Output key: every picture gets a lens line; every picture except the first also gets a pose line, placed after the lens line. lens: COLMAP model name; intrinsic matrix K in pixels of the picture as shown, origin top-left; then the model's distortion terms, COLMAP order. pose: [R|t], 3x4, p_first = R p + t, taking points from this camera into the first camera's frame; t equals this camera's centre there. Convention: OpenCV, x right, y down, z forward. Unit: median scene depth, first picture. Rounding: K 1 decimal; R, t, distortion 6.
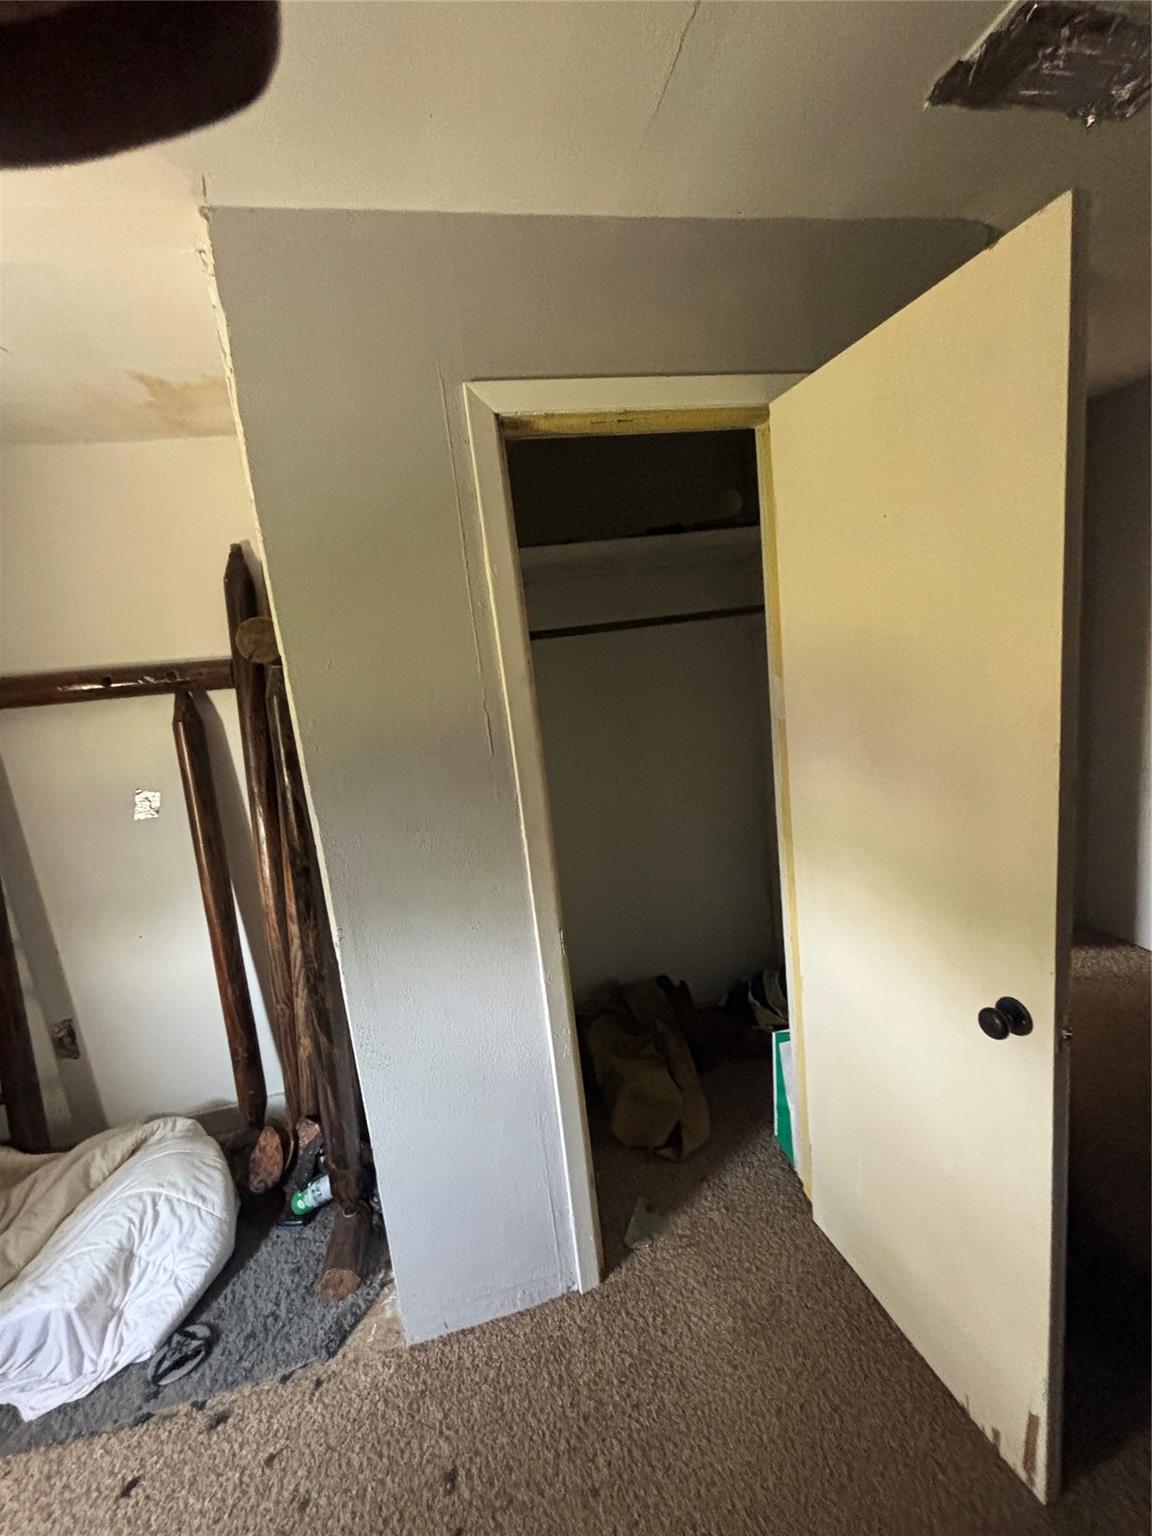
lens RADIAL K [[614.4, 0, 576.0], [0, 614.4, 768.0], [0, 0, 1]] dist [0.000637, 0.000029]
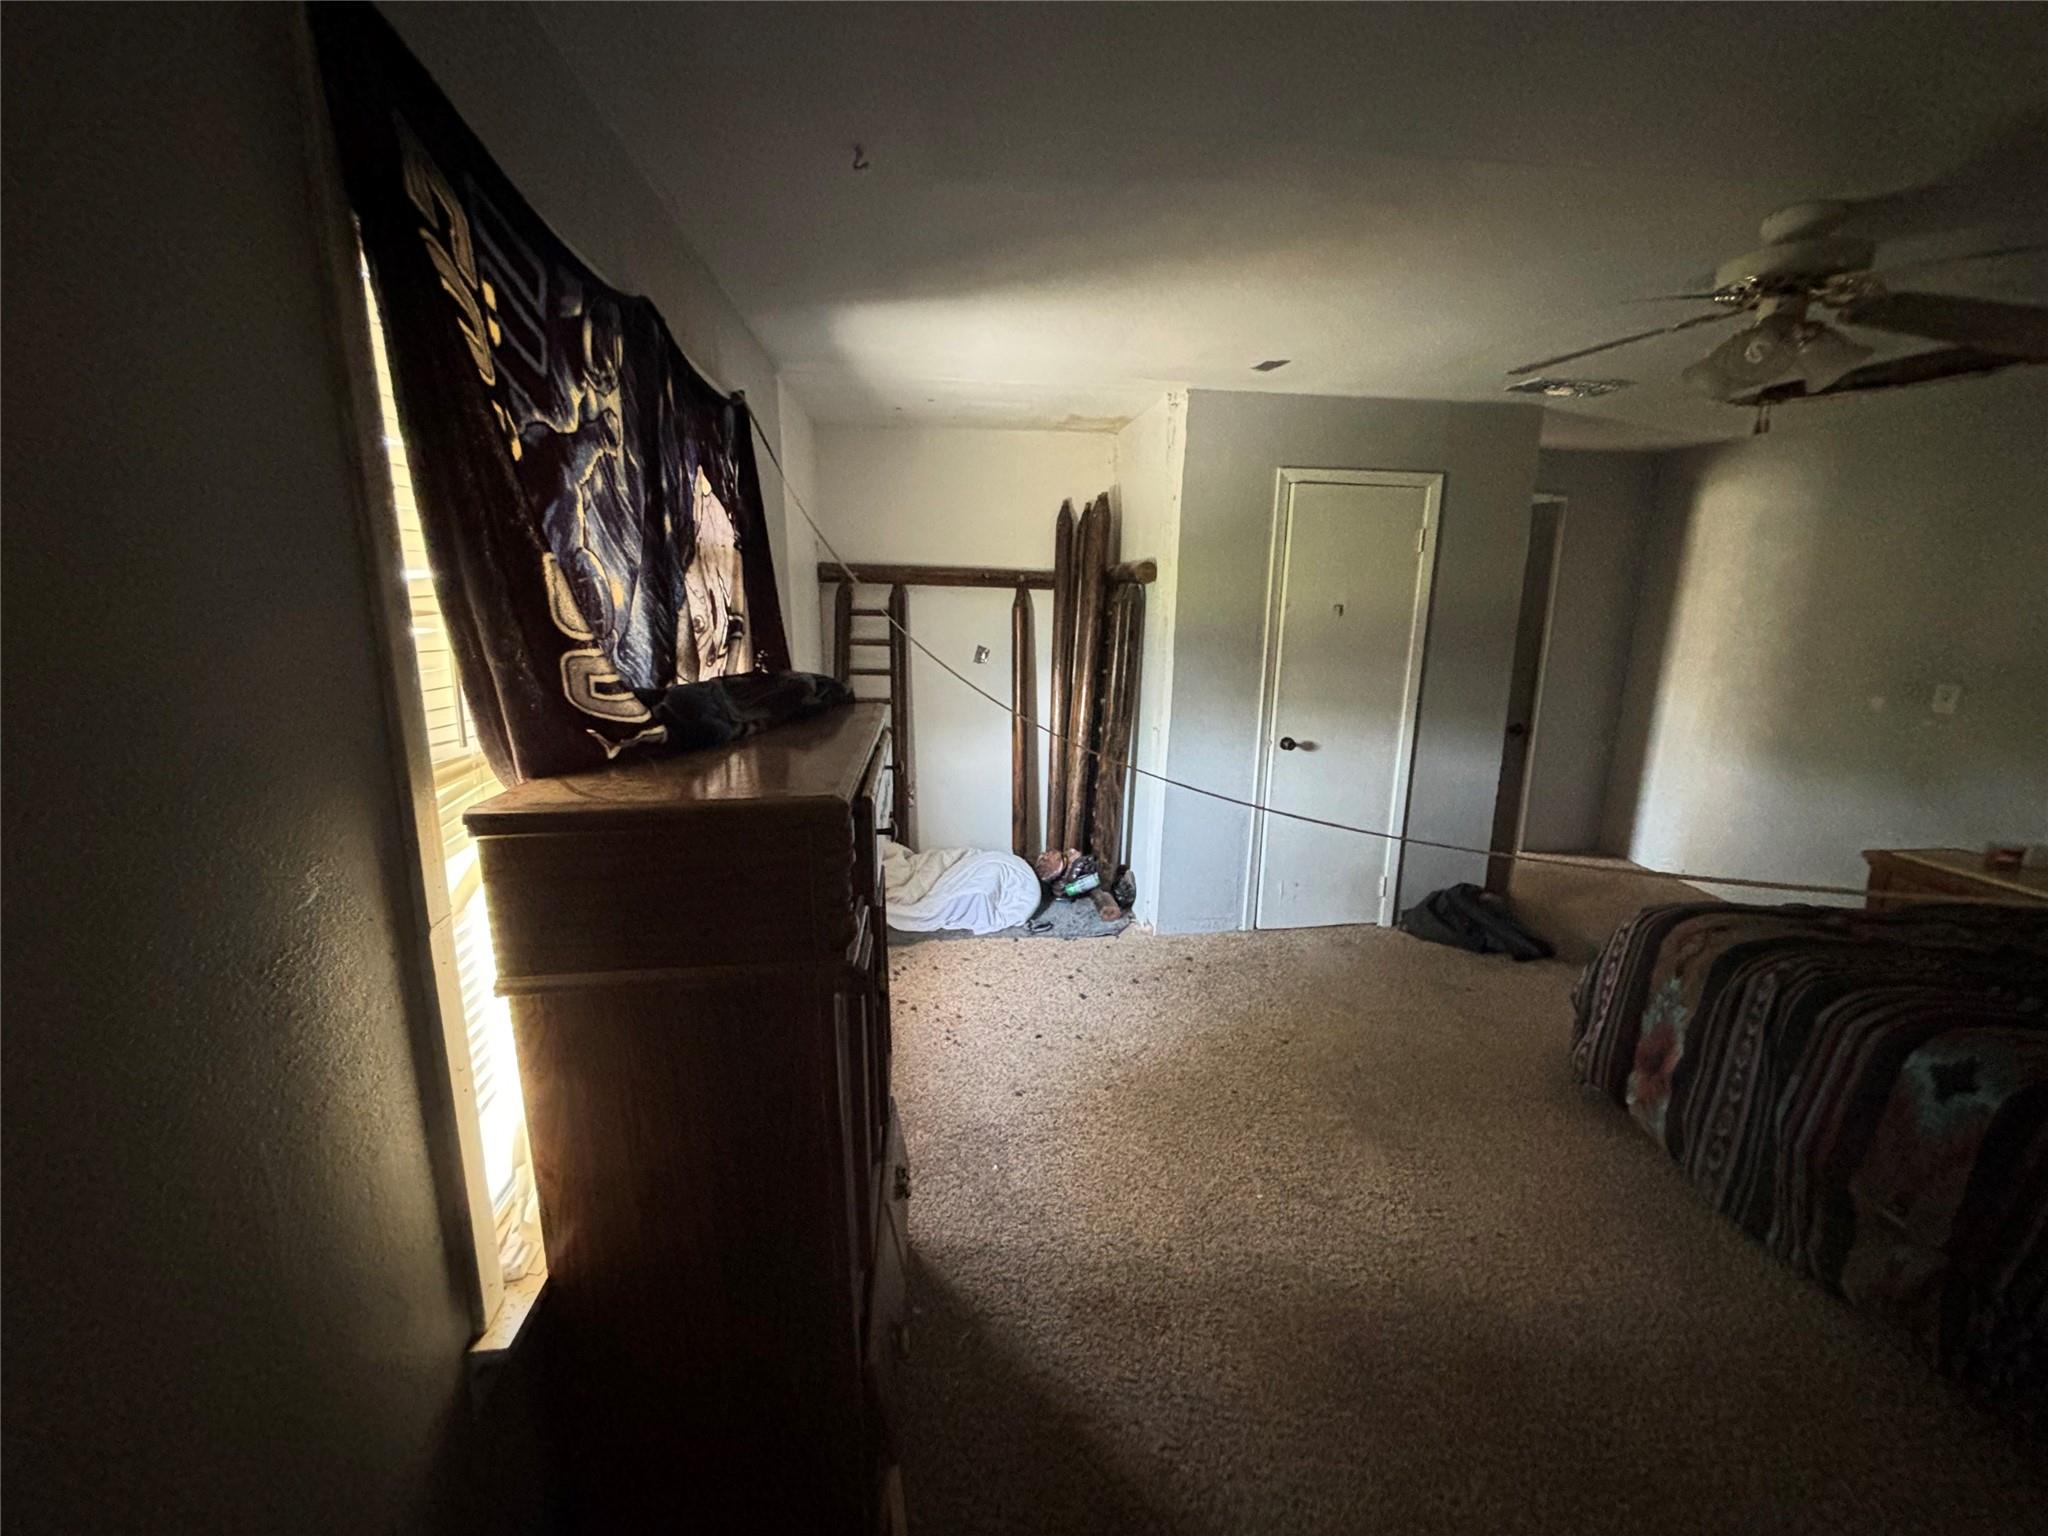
lens RADIAL K [[819.2, 0, 1013.9], [0, 819.2, 773.9], [0, 0, 1]] dist [0.000637, 0.000029]
pose [[0.987844, 0.141070, -0.065296, -0.528377], [-0.137630, 0.988983, 0.054508, 0.289929], [0.072266, -0.044859, 0.996376, -1.386023]]
